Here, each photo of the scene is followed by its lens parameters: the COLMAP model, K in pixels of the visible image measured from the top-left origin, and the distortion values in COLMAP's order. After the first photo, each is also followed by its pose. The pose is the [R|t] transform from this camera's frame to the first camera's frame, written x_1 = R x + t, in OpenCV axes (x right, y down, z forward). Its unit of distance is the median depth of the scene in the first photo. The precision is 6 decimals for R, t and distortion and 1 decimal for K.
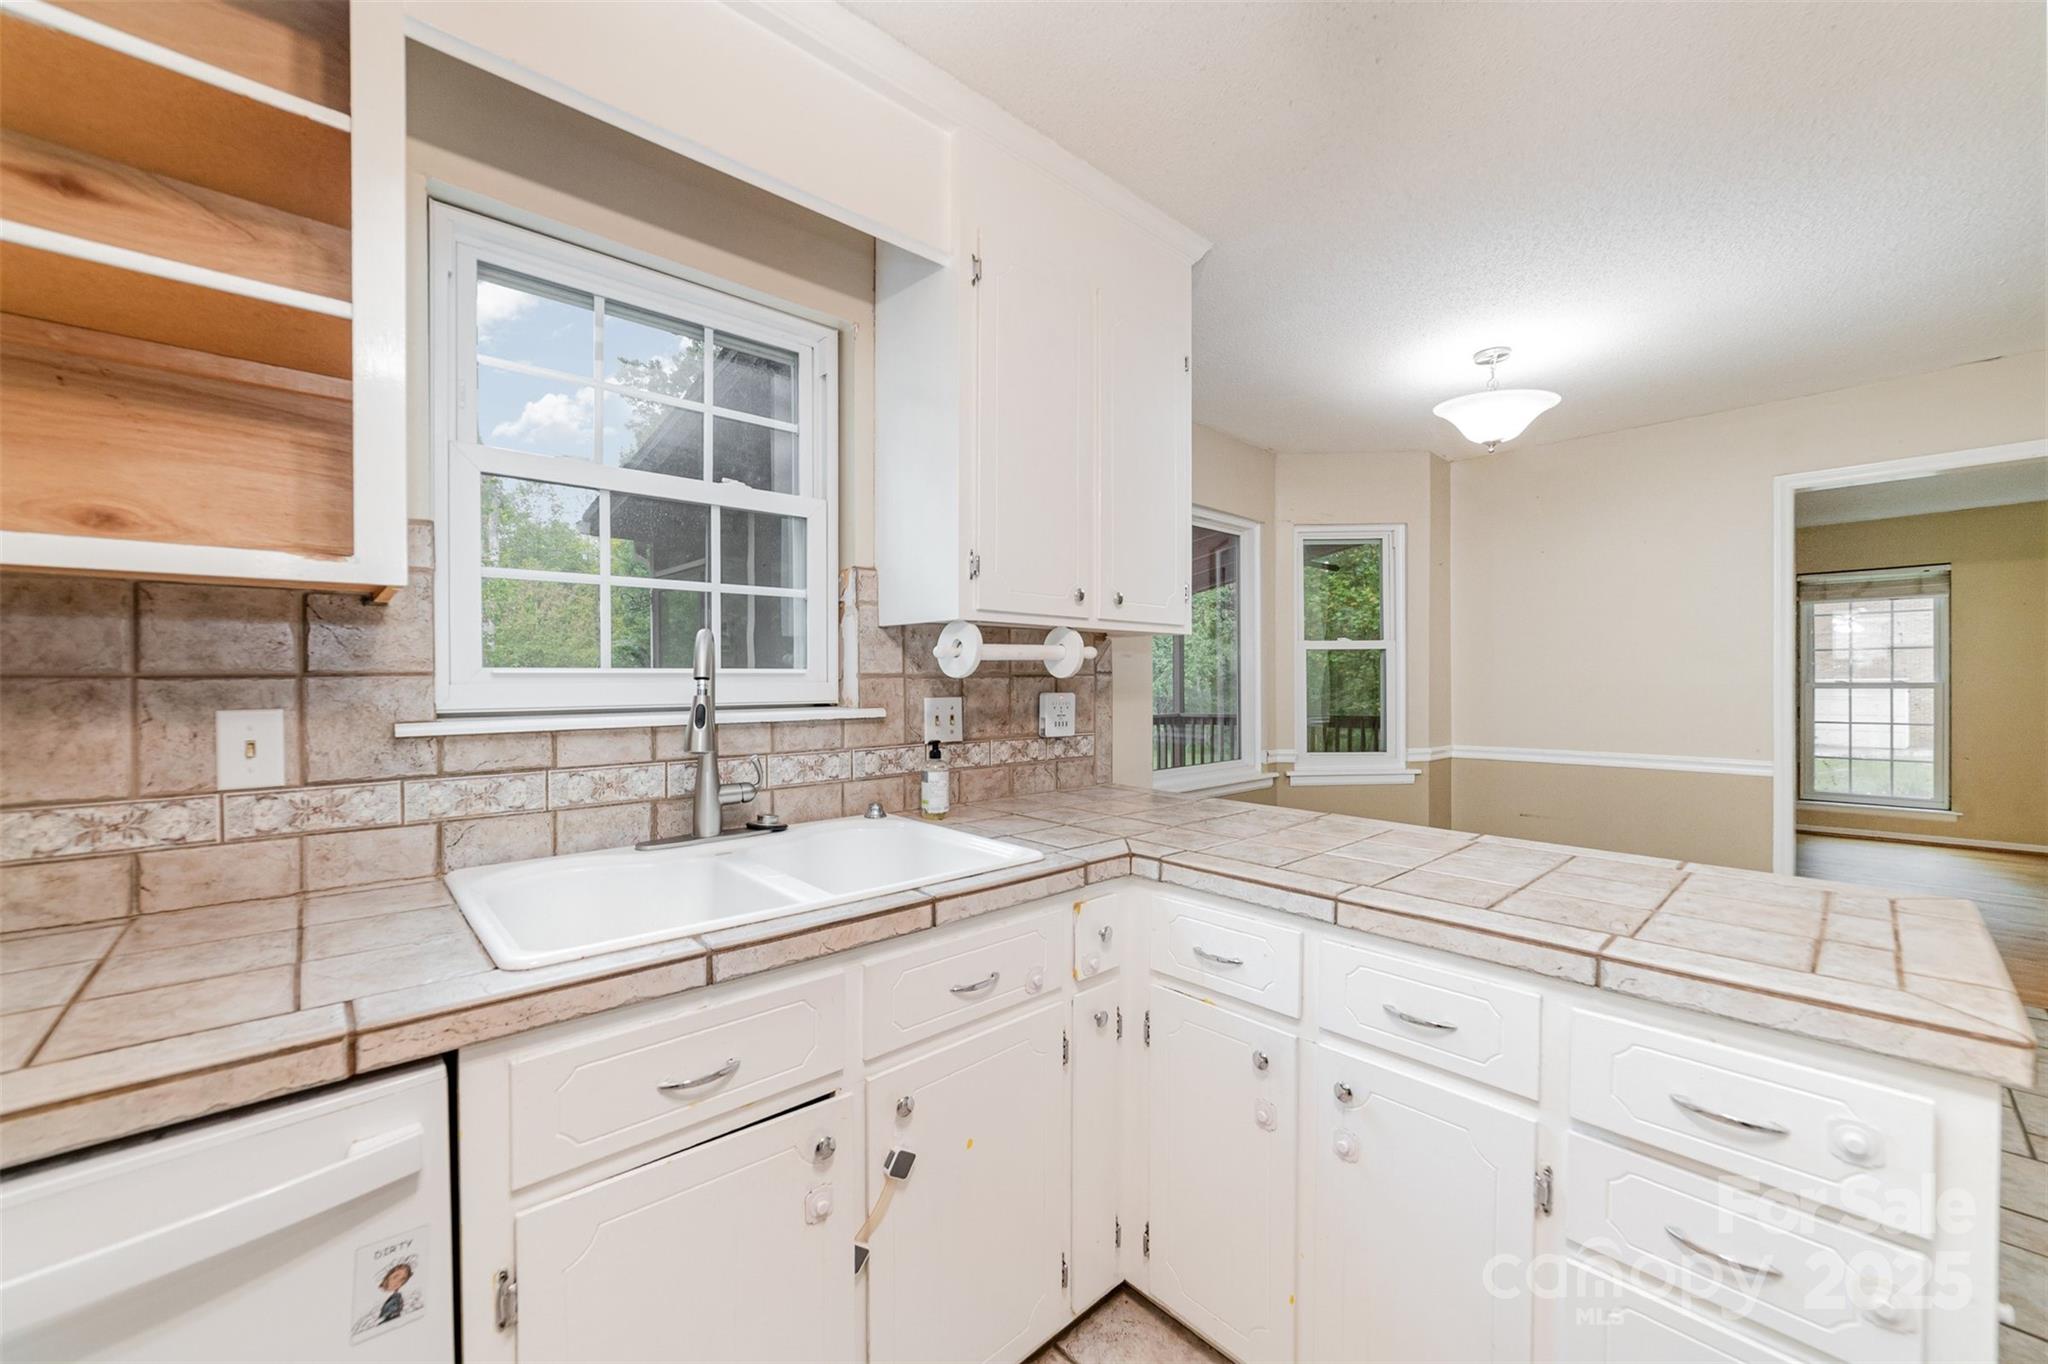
lens RADIAL K [[794.9, 0, 1024.0], [0, 794.9, 682.0], [0, 0, 1]] dist [-0.020045, 0.007181]
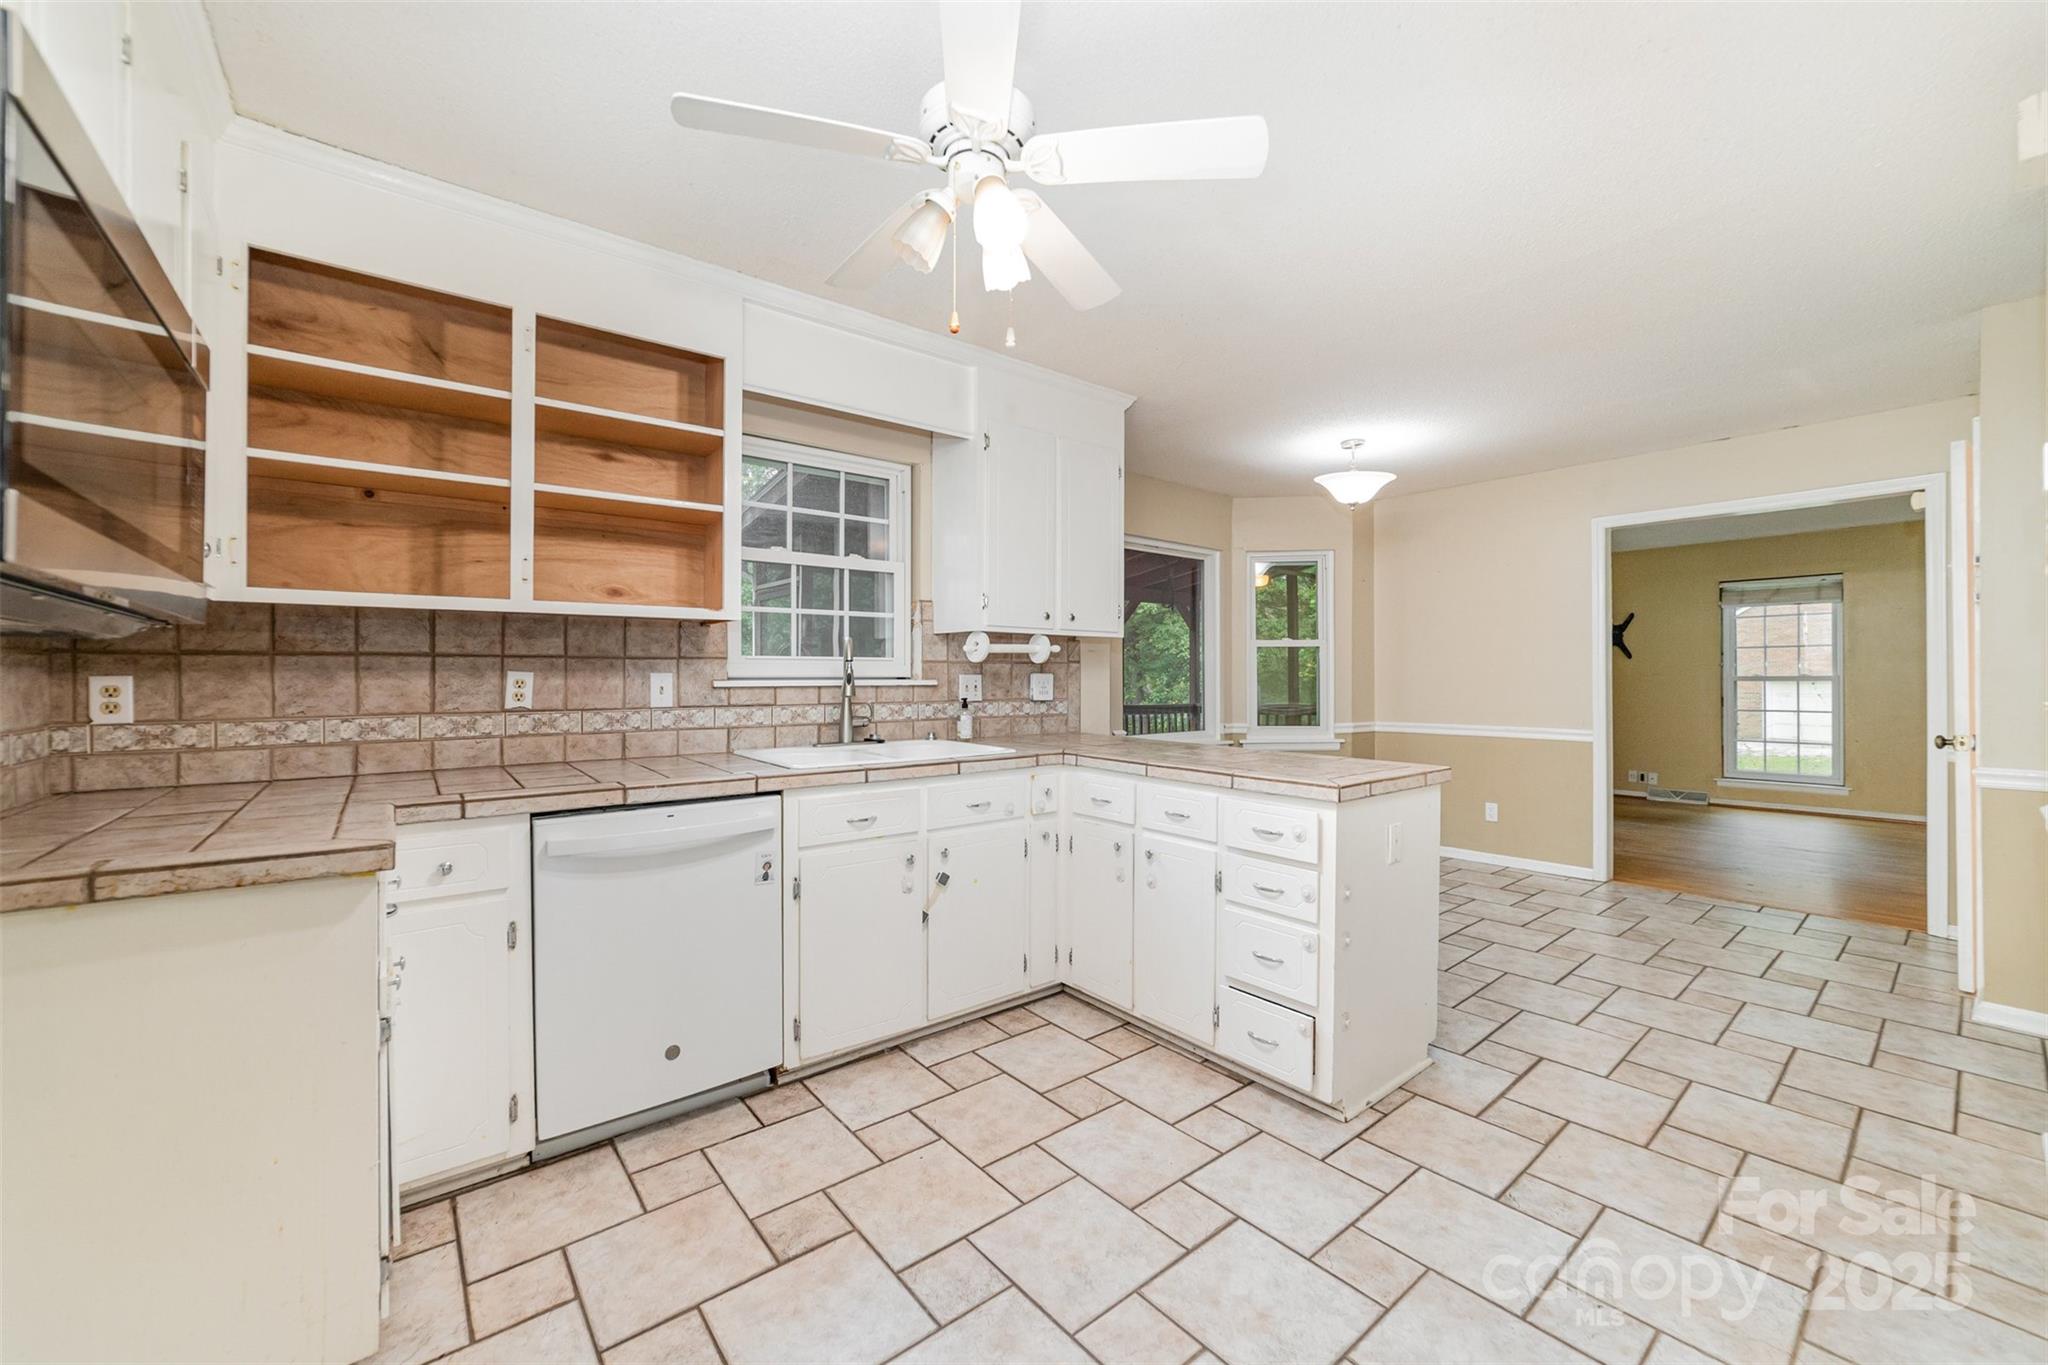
lens RADIAL K [[801.0, 0, 1022.3], [0, 801.0, 675.4], [0, 0, 1]] dist [-0.019817, 0.008942]
pose [[0.997883, 0.003178, -0.064952, 0.132646], [-0.003493, 0.999983, -0.004742, 0.031139], [0.064936, 0.004959, 0.997877, -0.778746]]
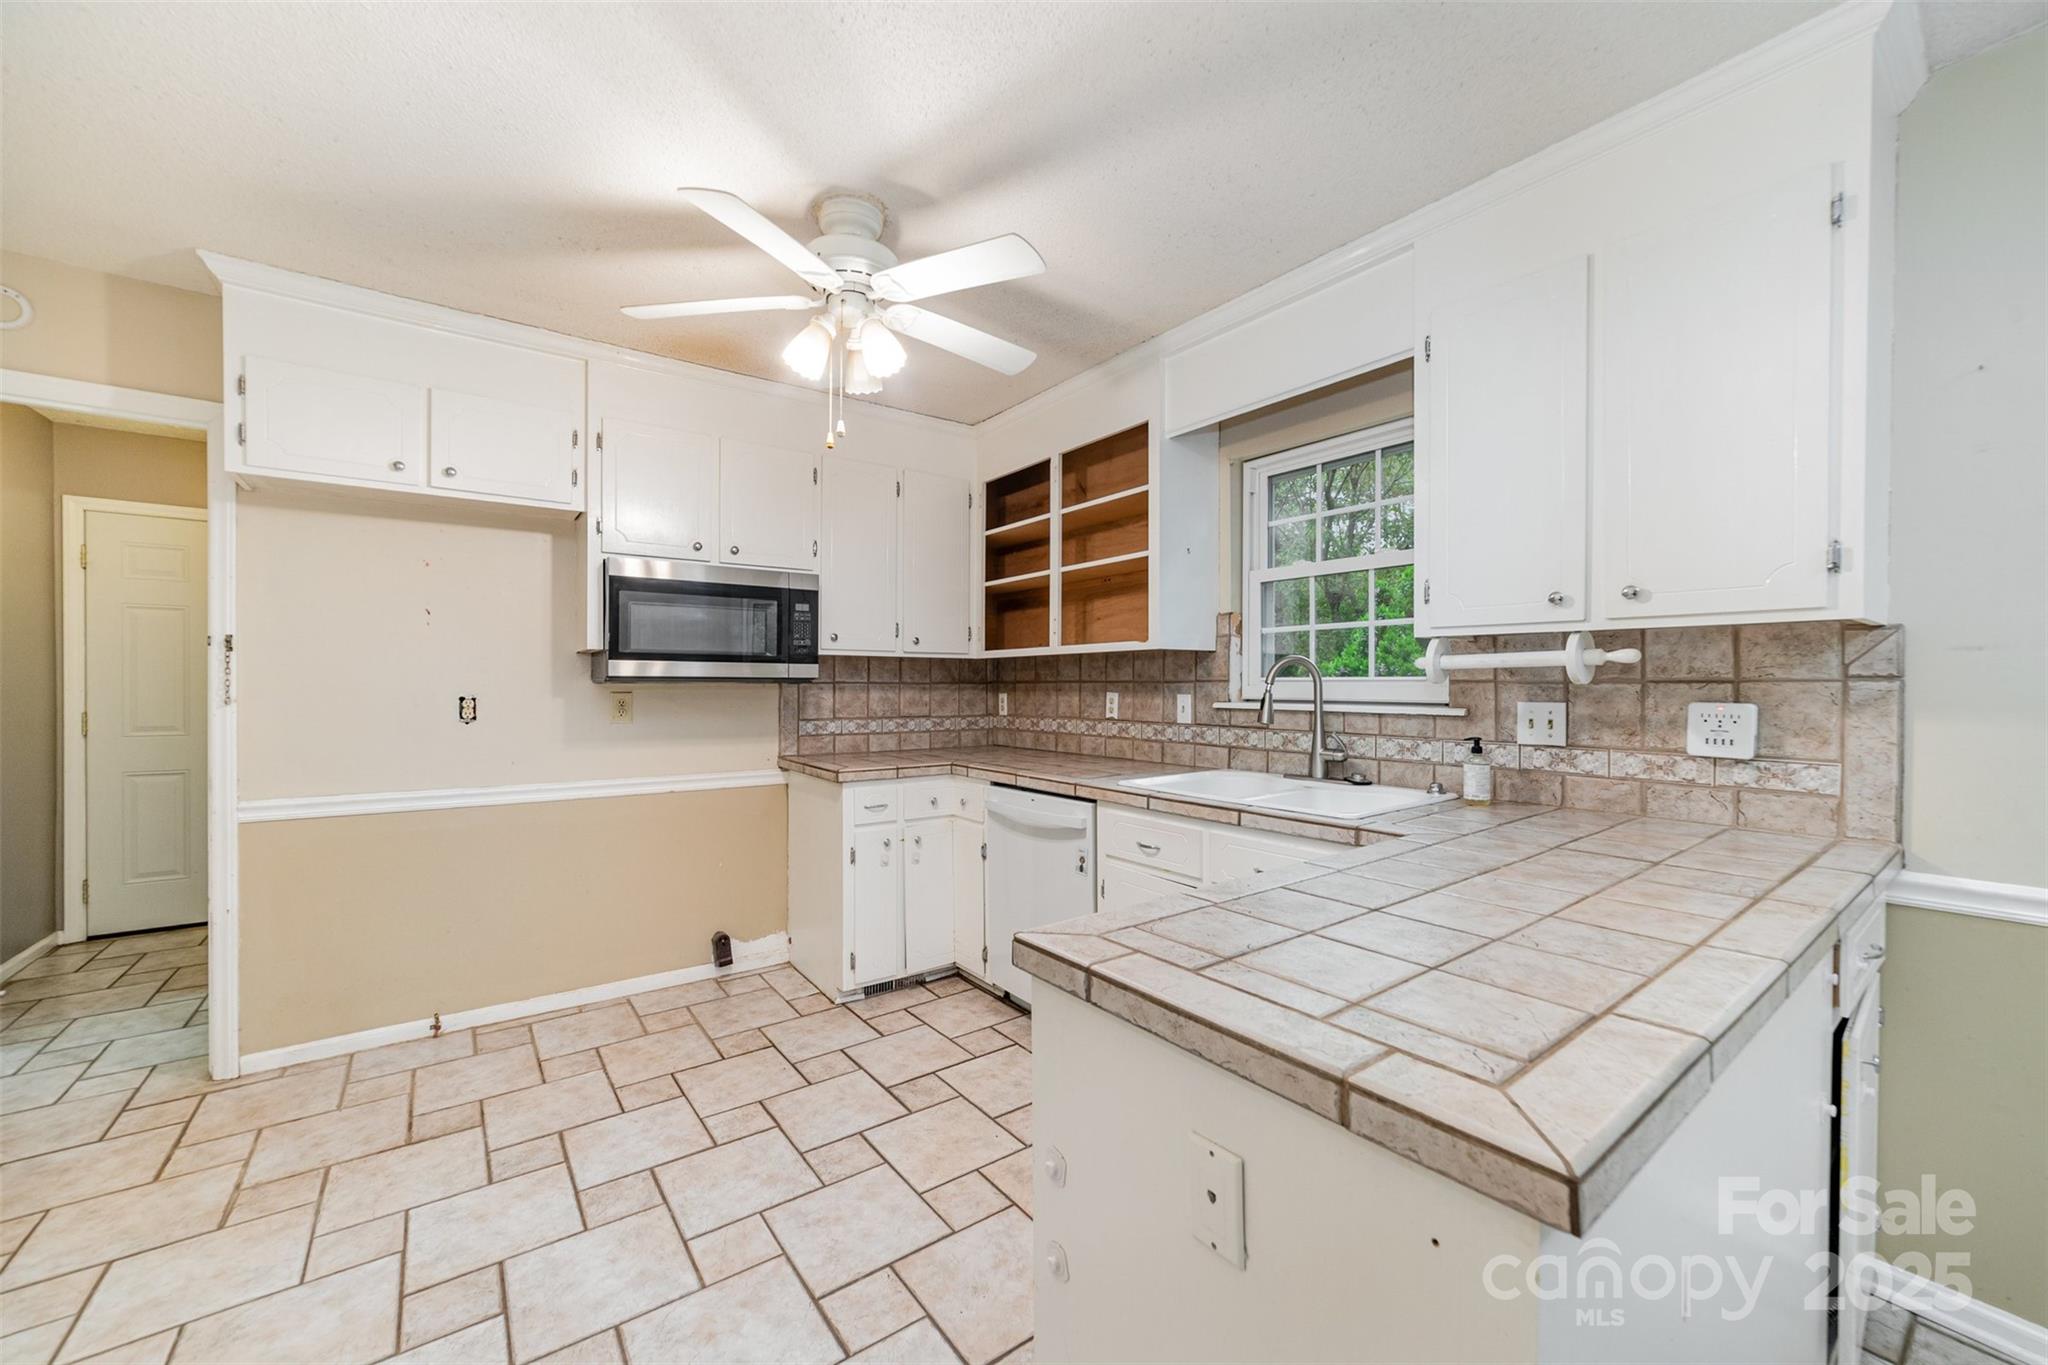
lens RADIAL K [[794.5, 0, 1022.0], [0, 794.5, 691.3], [0, 0, 1]] dist [-0.022995, 0.007454]
pose [[-0.111043, 0.014894, -0.993704, 1.105185], [-0.003622, 0.999875, 0.015391, -0.009429], [0.993809, 0.005308, -0.110976, 0.469750]]
